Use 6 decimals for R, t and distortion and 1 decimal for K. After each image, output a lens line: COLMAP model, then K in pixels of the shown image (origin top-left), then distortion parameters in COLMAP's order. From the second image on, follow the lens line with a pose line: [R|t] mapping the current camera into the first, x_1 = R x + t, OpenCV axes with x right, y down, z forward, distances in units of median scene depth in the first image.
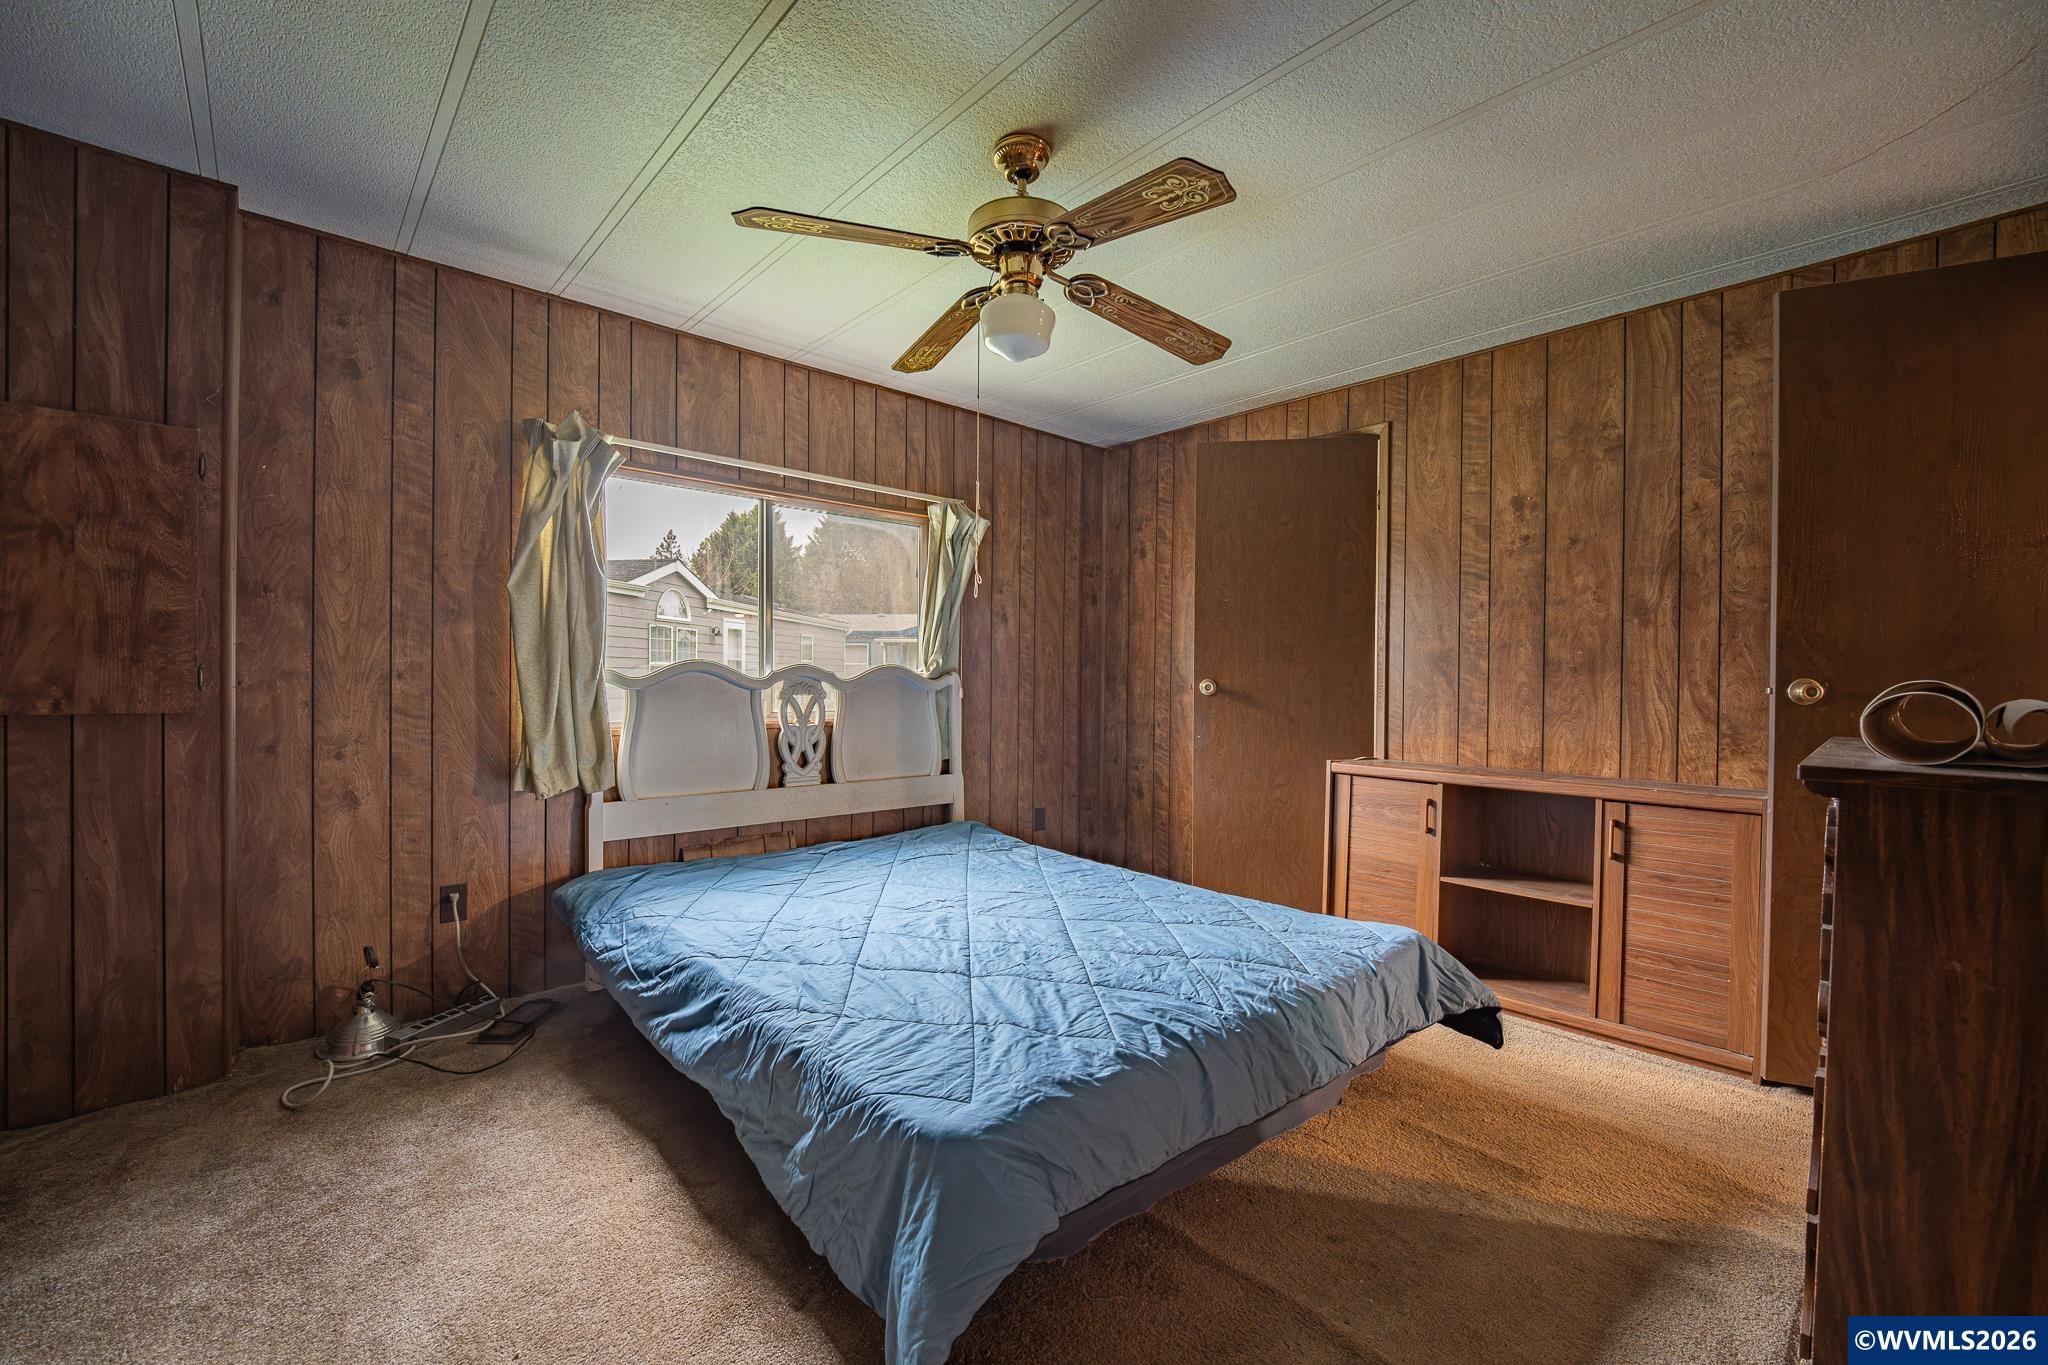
lens RADIAL K [[860.5, 0, 1031.3], [0, 860.5, 687.5], [0, 0, 1]] dist [0.002185, -0.008381]
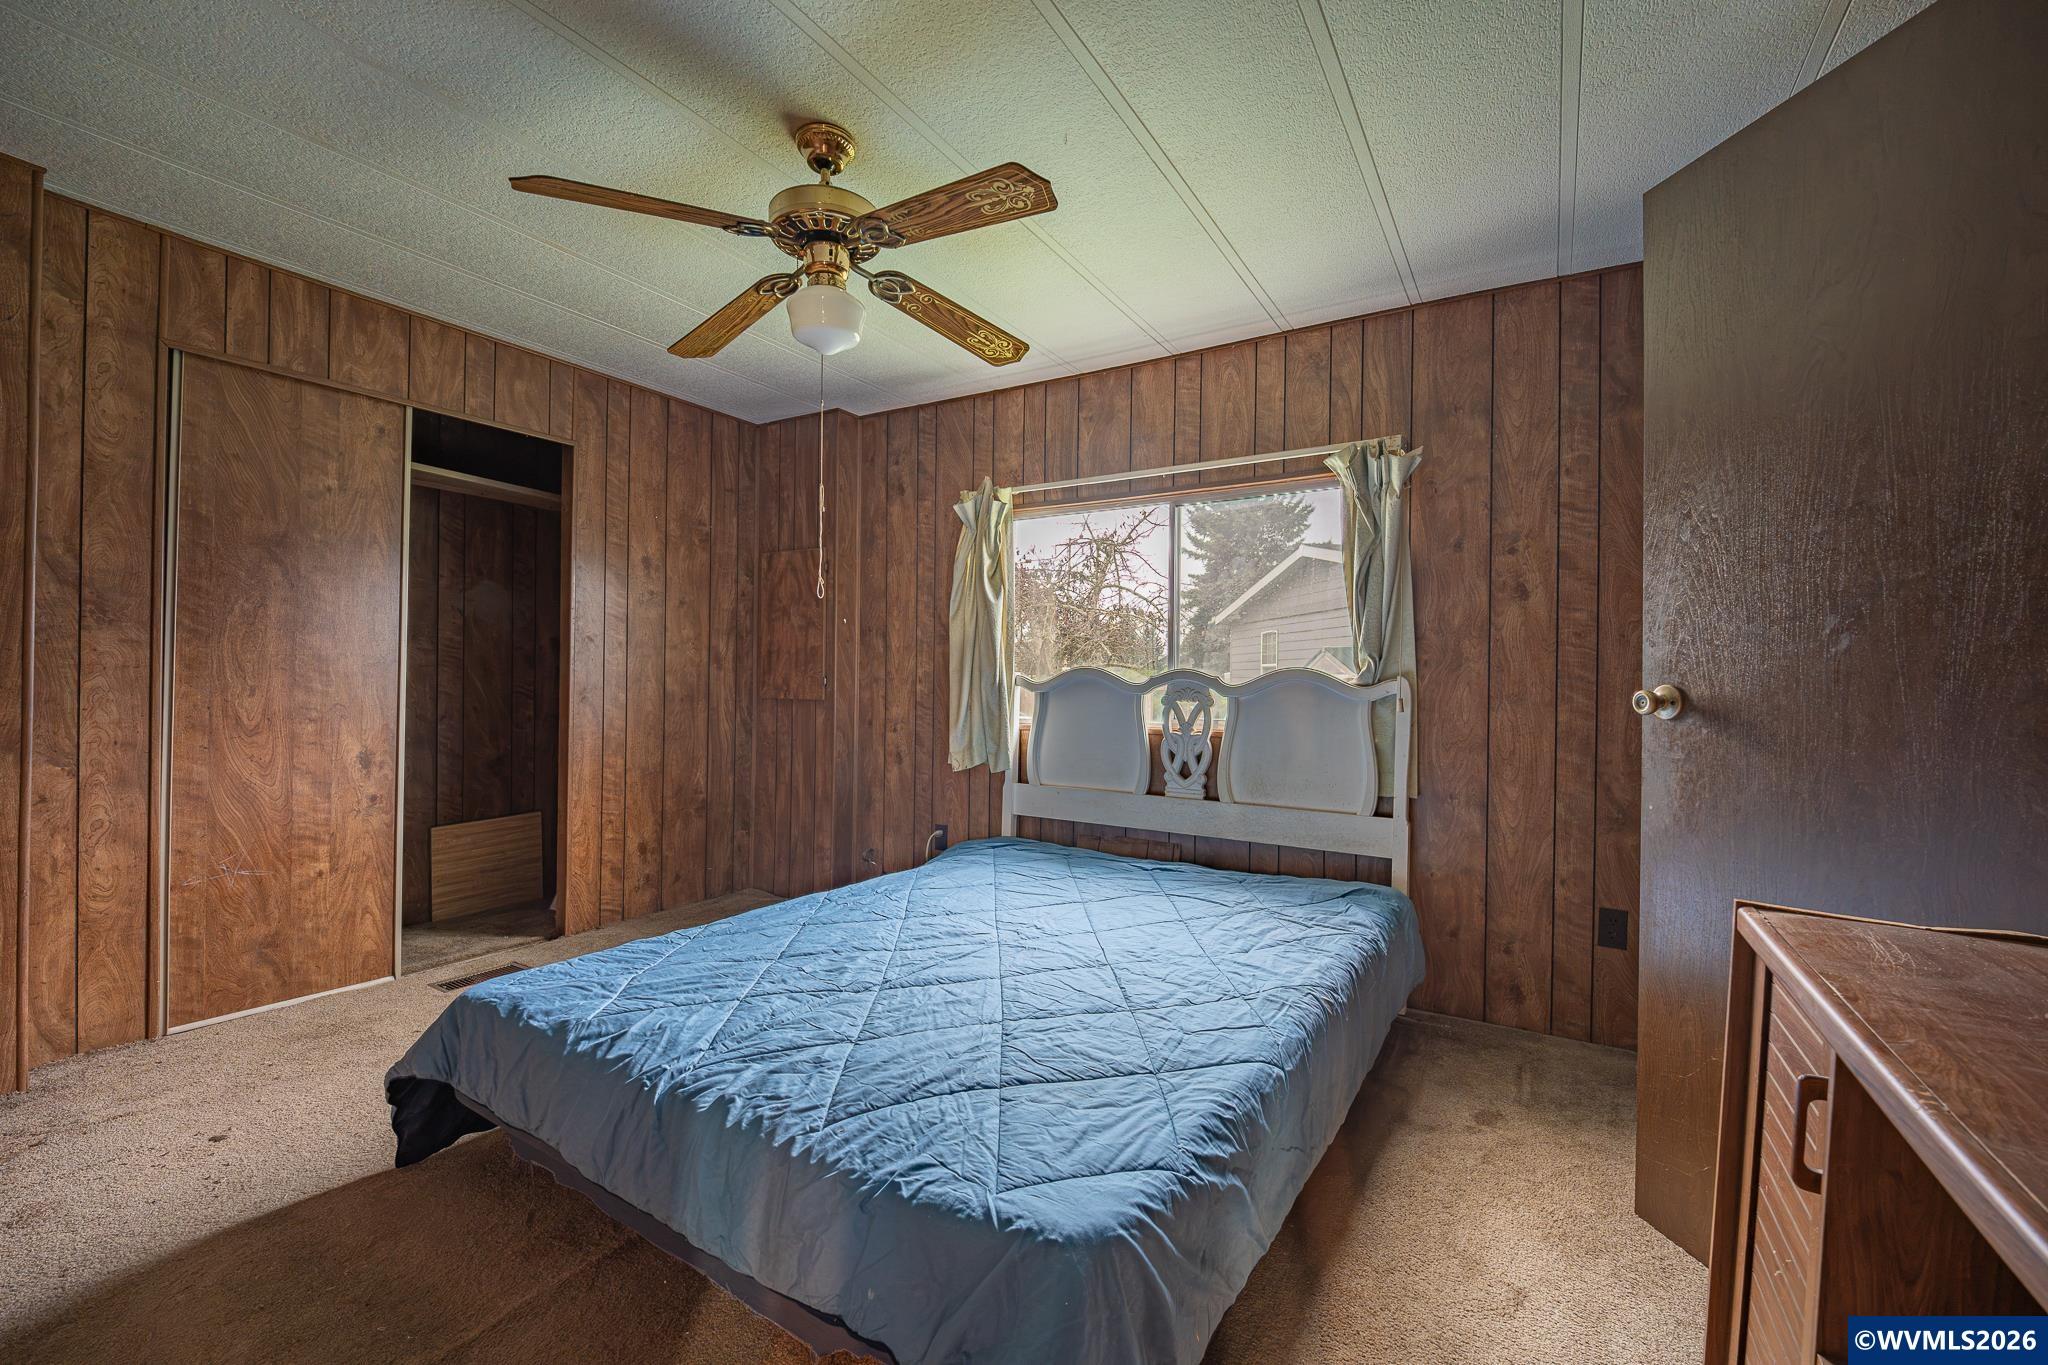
lens RADIAL K [[860.5, 0, 1020.4], [0, 860.5, 680.5], [0, 0, 1]] dist [0.002185, -0.008381]
pose [[0.254797, -0.004397, -0.966985, 0.596178], [-0.019948, 0.999753, -0.009802, -0.001487], [0.966789, 0.021787, 0.254646, 0.586447]]
